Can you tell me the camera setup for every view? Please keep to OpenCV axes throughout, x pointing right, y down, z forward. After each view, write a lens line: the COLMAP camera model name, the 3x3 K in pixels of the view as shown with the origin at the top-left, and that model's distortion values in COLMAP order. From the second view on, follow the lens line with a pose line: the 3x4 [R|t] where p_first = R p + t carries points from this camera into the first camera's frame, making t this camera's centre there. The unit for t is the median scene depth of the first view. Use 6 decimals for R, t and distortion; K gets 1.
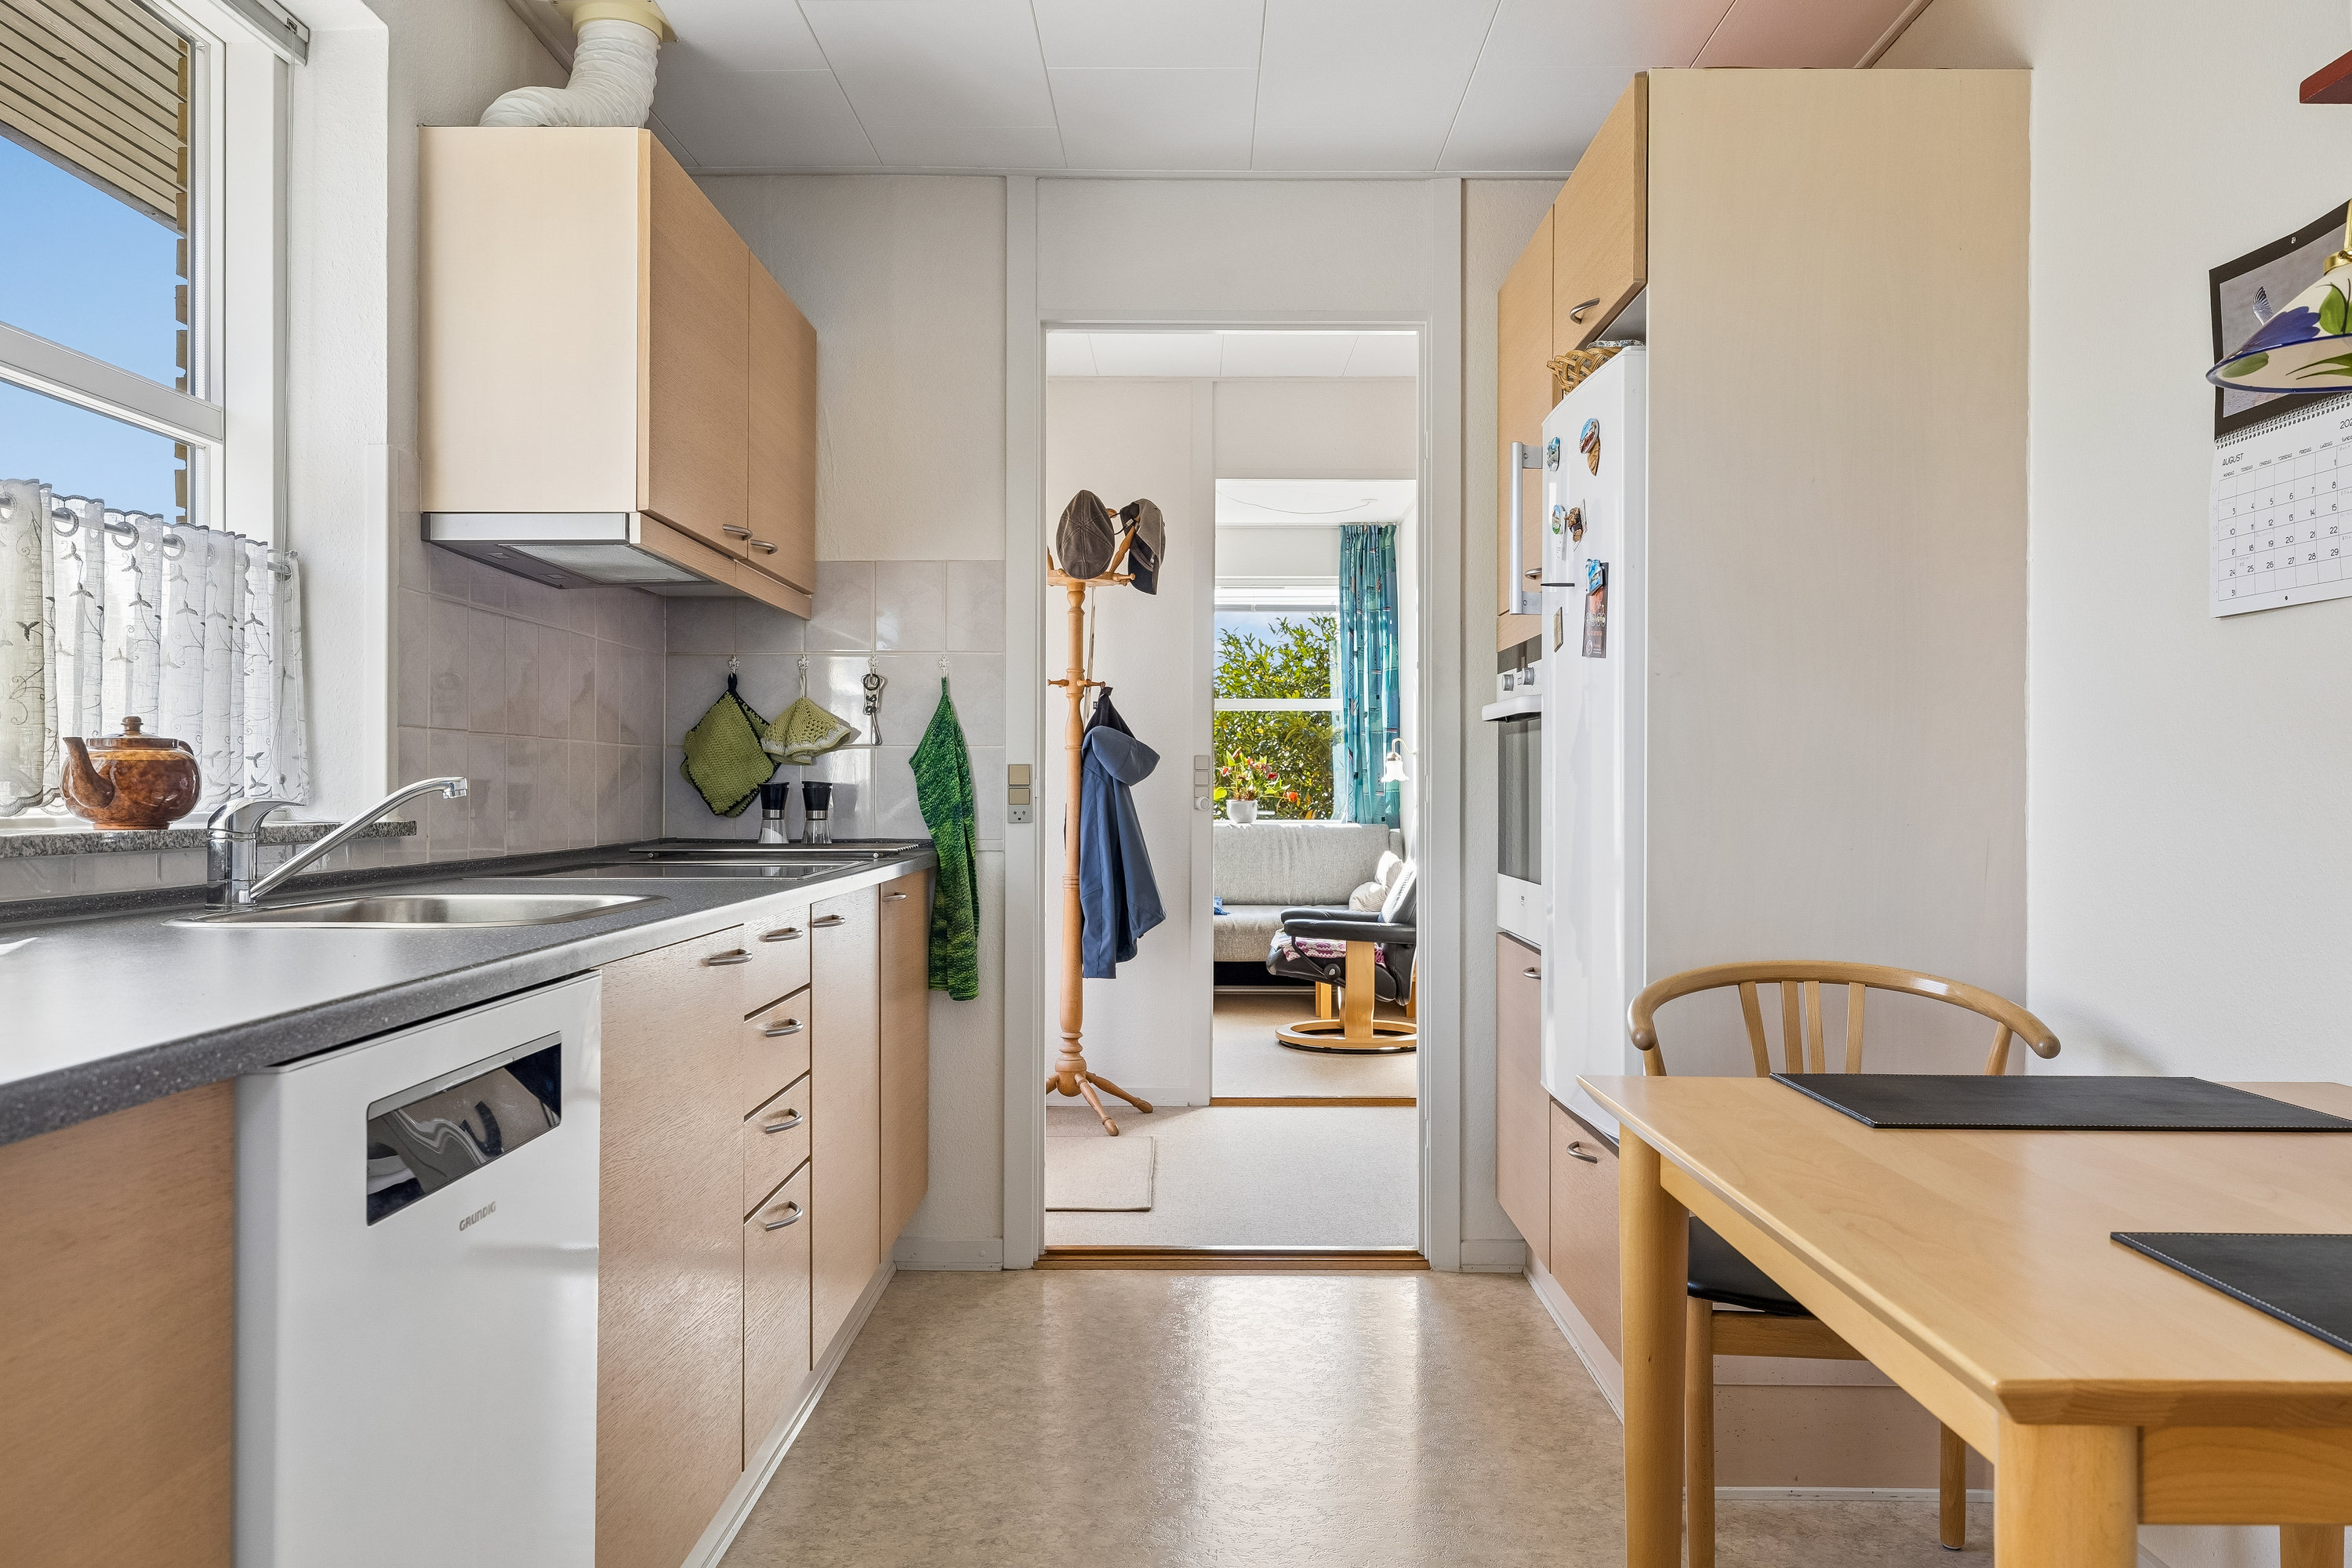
lens RADIAL K [[1829.8, 0, 1175.7], [0, 1829.8, 783.4], [0, 0, 1]] dist [-0.000062, -0.000156]
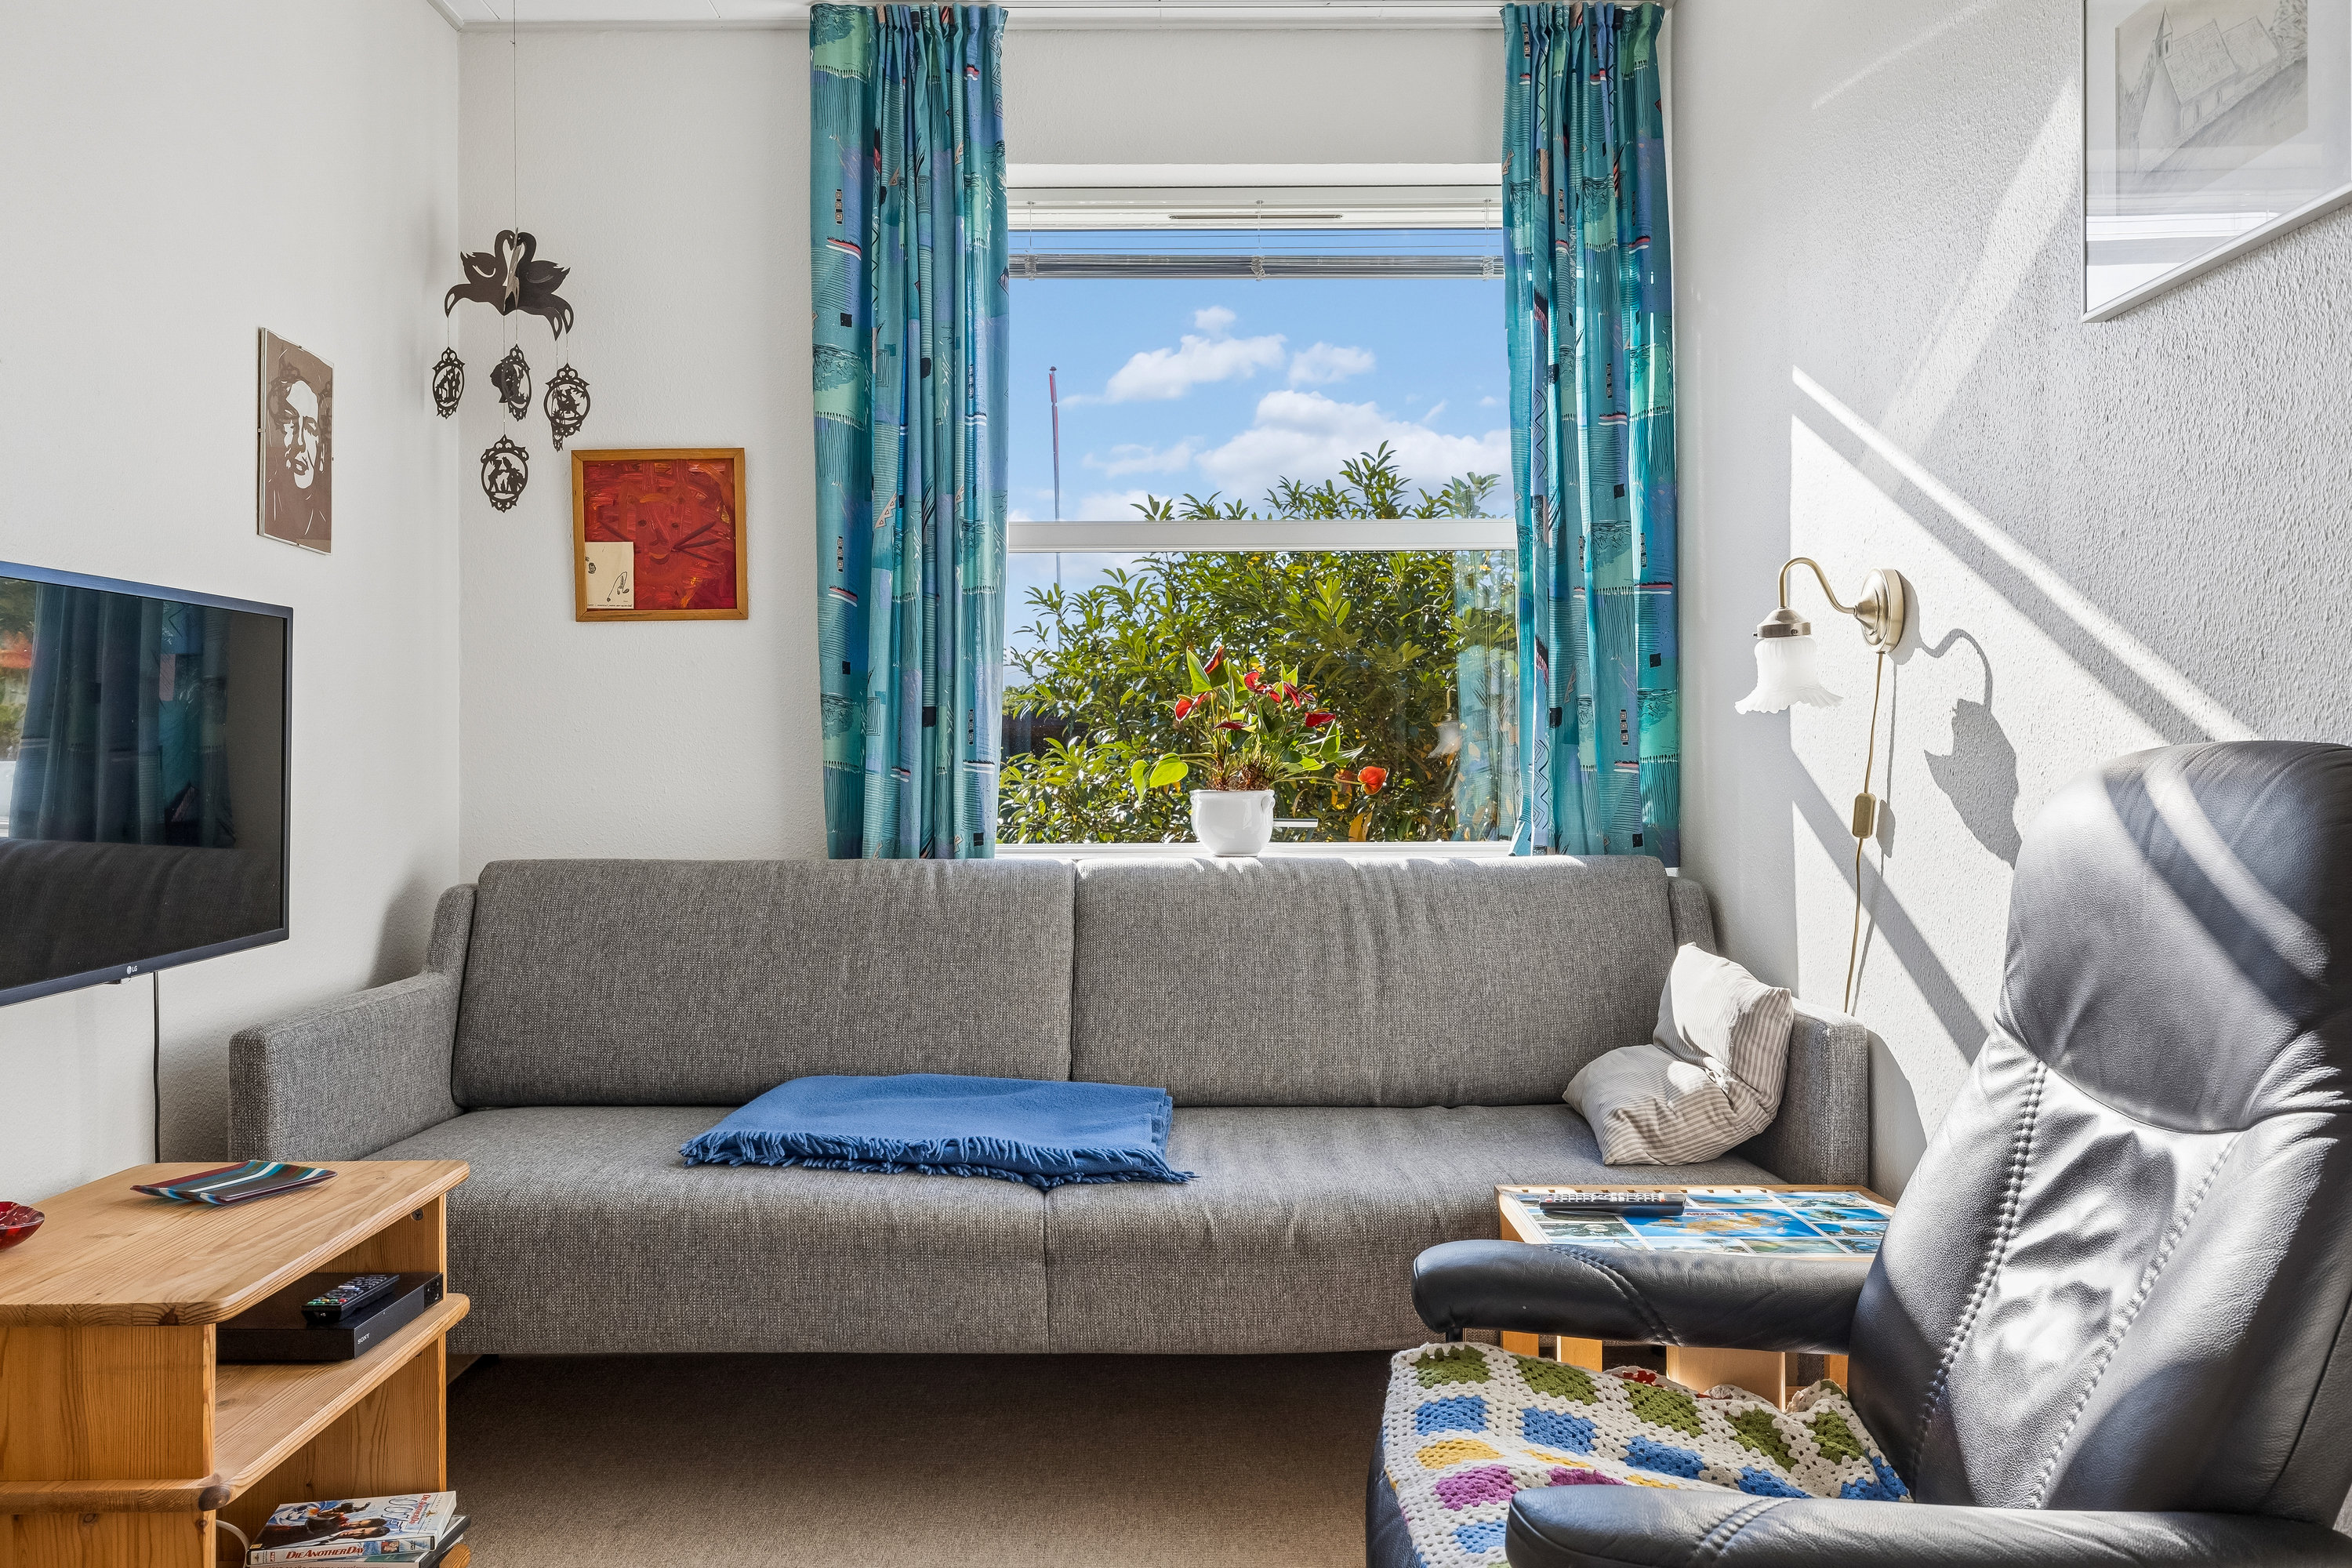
lens RADIAL K [[1829.8, 0, 1174.9], [0, 1829.8, 785.5], [0, 0, 1]] dist [-0.000062, -0.000156]
pose [[0.999917, -0.003571, 0.012416, 0.021119], [0.003655, 0.999971, -0.006719, 0.011026], [-0.012392, 0.006763, 0.999900, 0.650238]]
